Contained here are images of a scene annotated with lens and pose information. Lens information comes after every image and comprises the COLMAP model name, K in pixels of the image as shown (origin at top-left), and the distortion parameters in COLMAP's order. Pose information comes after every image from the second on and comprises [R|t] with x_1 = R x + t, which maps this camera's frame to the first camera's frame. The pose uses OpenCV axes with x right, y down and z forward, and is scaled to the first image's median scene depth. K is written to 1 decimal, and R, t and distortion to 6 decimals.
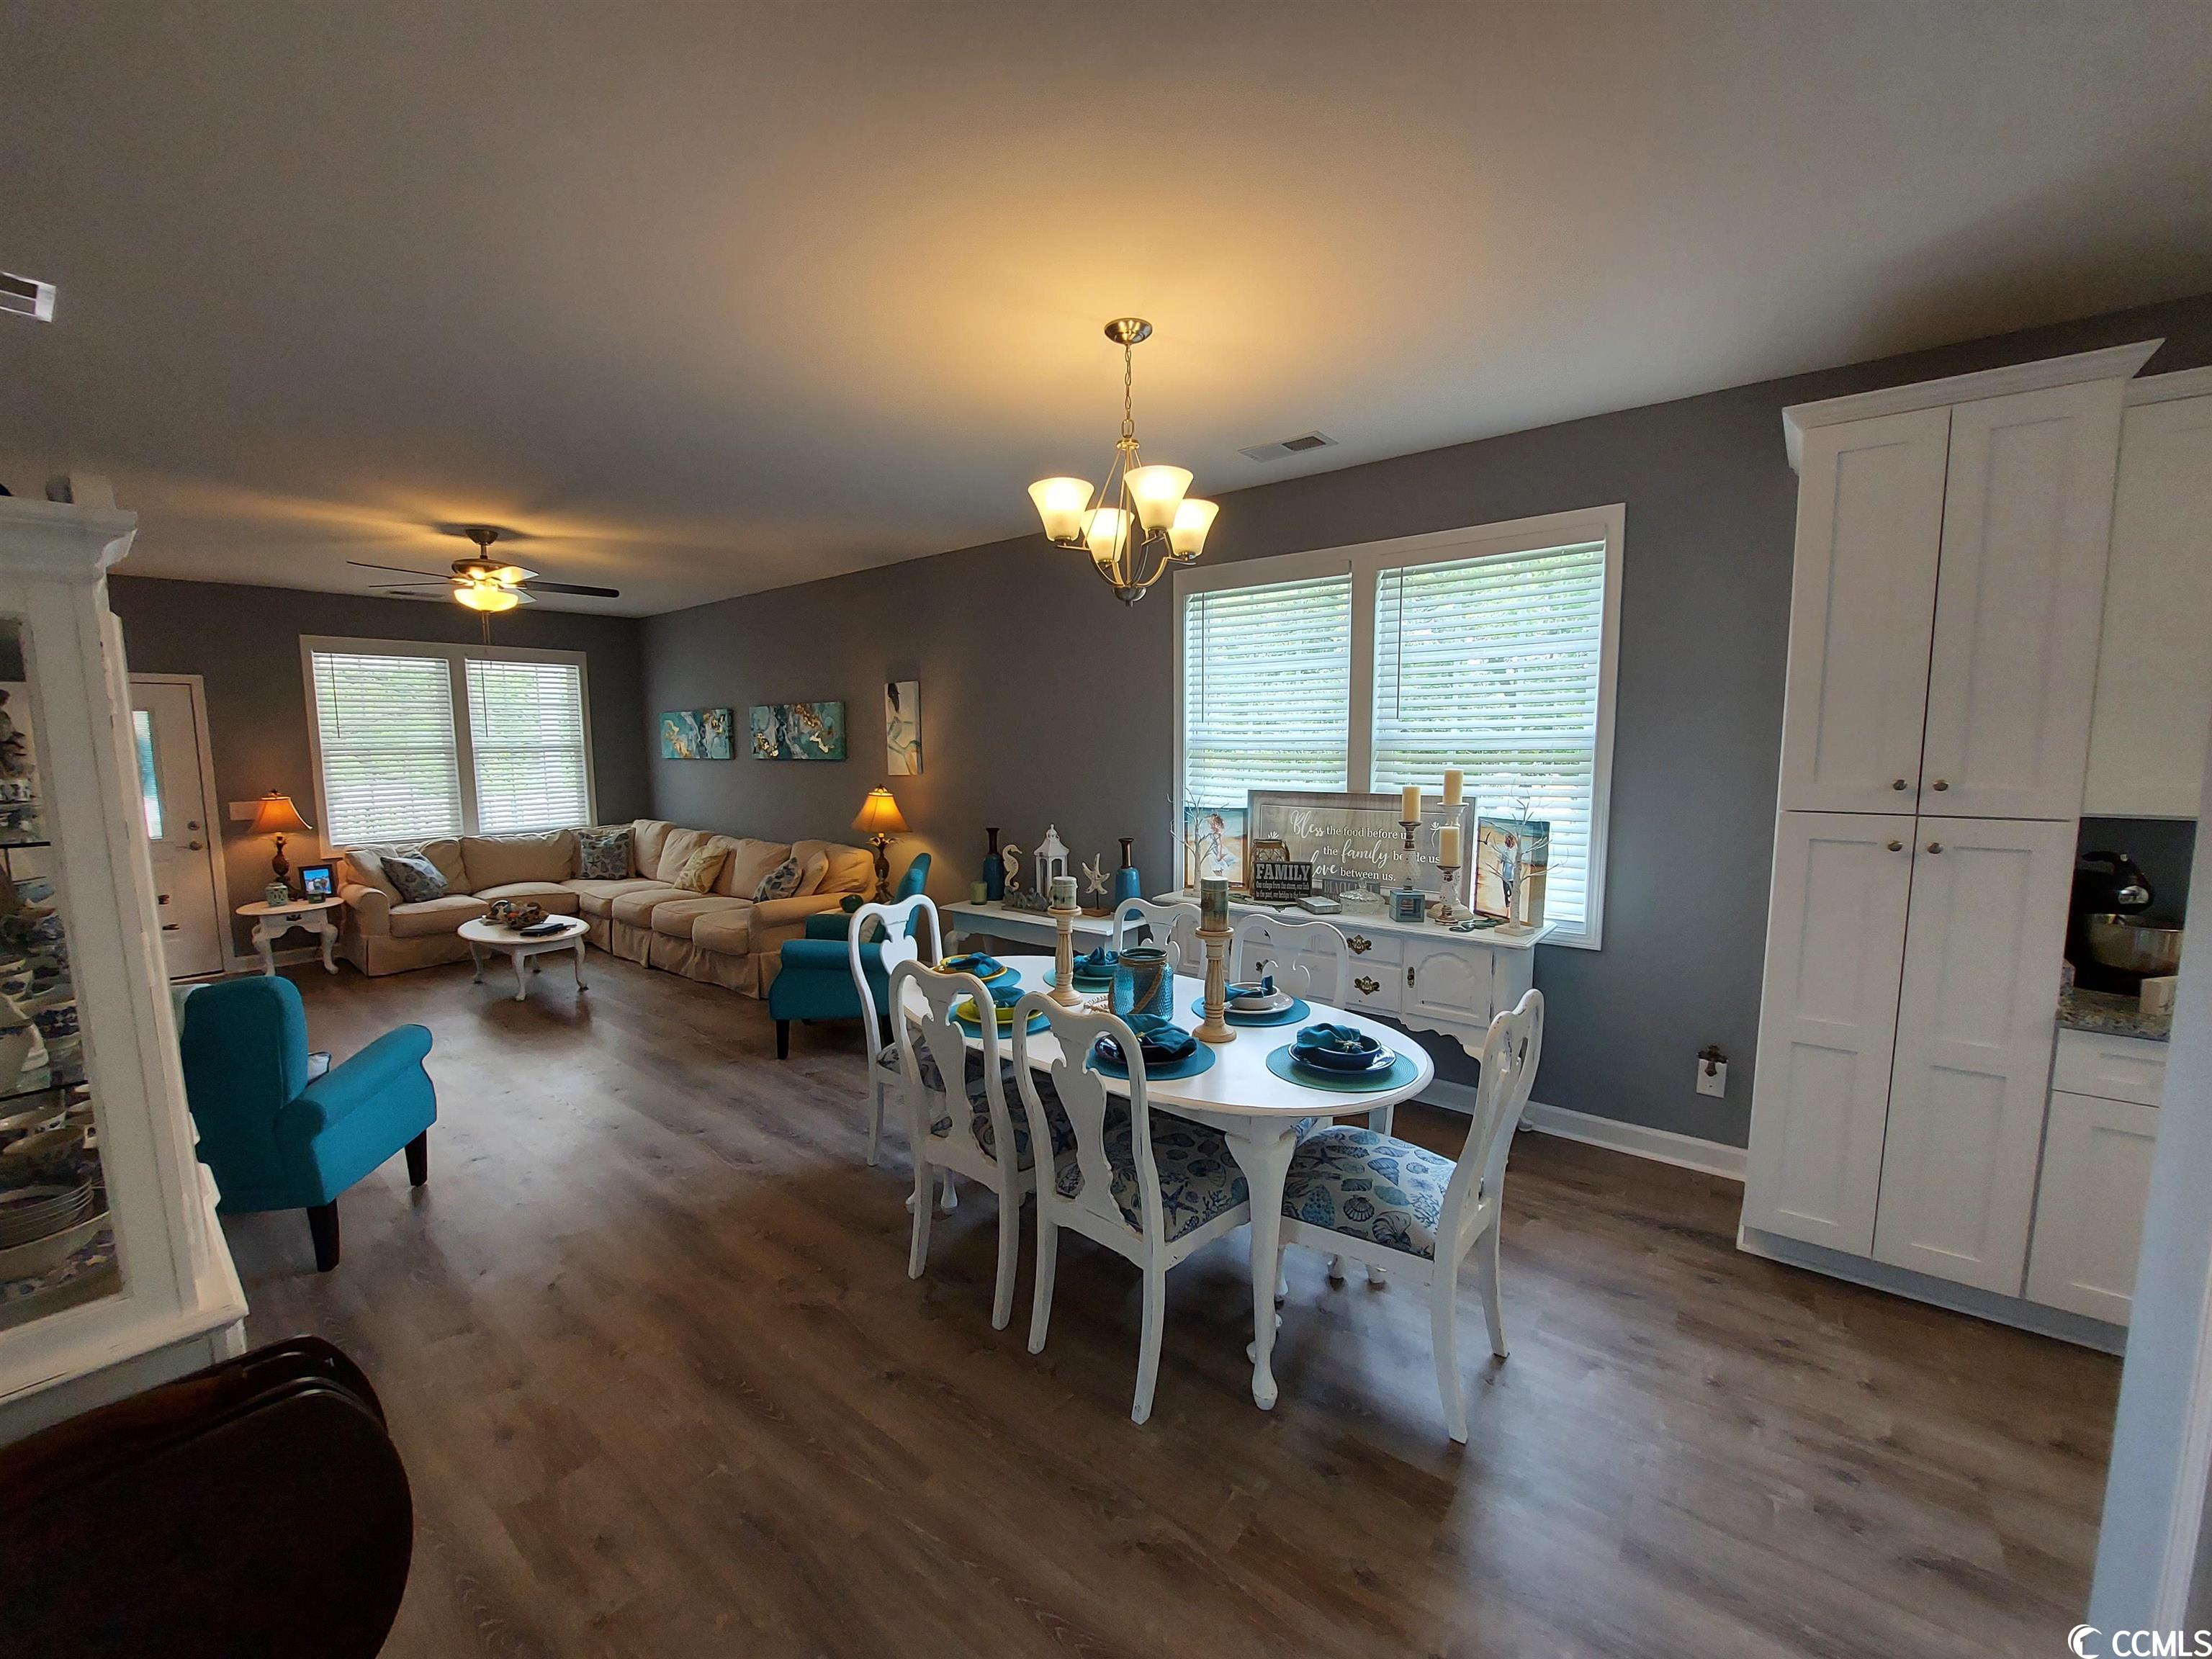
lens RADIAL K [[879.8, 0, 1094.0], [0, 879.8, 840.7], [0, 0, 1]] dist [-0.013681, -0.002116]
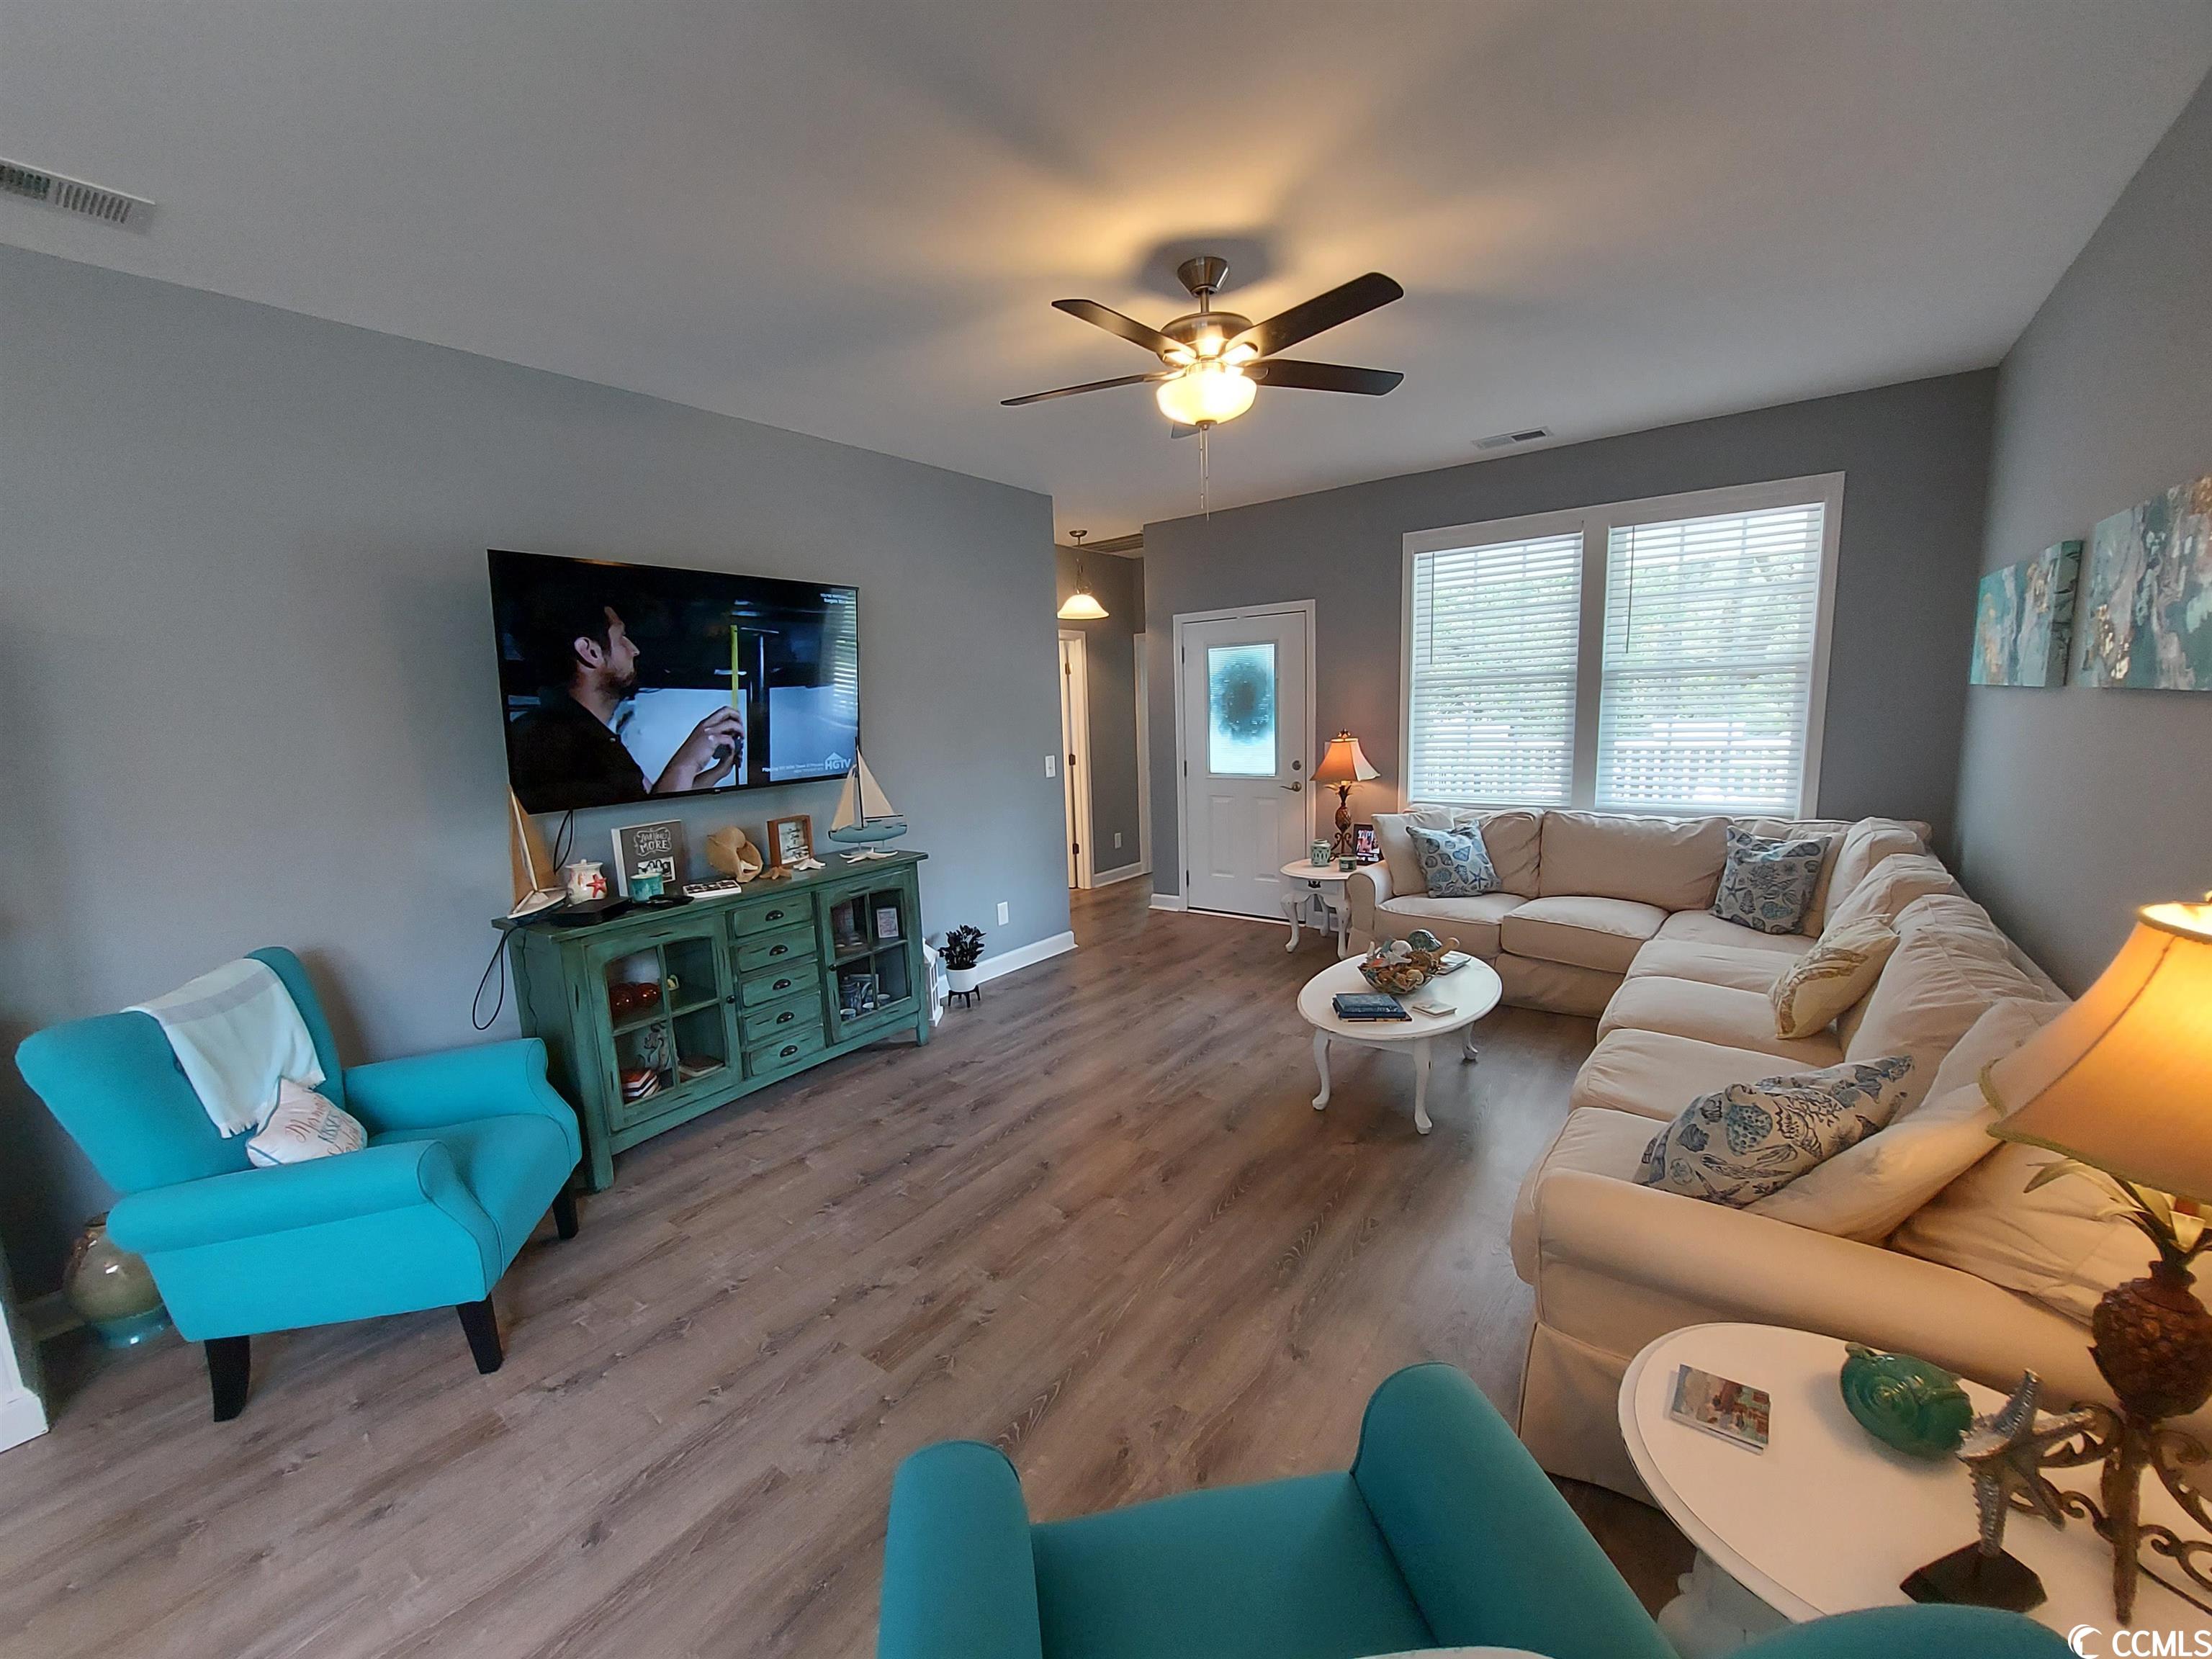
lens RADIAL K [[879.8, 0, 1094.0], [0, 879.8, 840.7], [0, 0, 1]] dist [-0.013681, -0.002116]
pose [[0.034856, 0.162734, -0.986054, -0.098596], [-0.076611, 0.984186, 0.159717, -0.071601], [0.996452, 0.069976, 0.046772, 0.738439]]
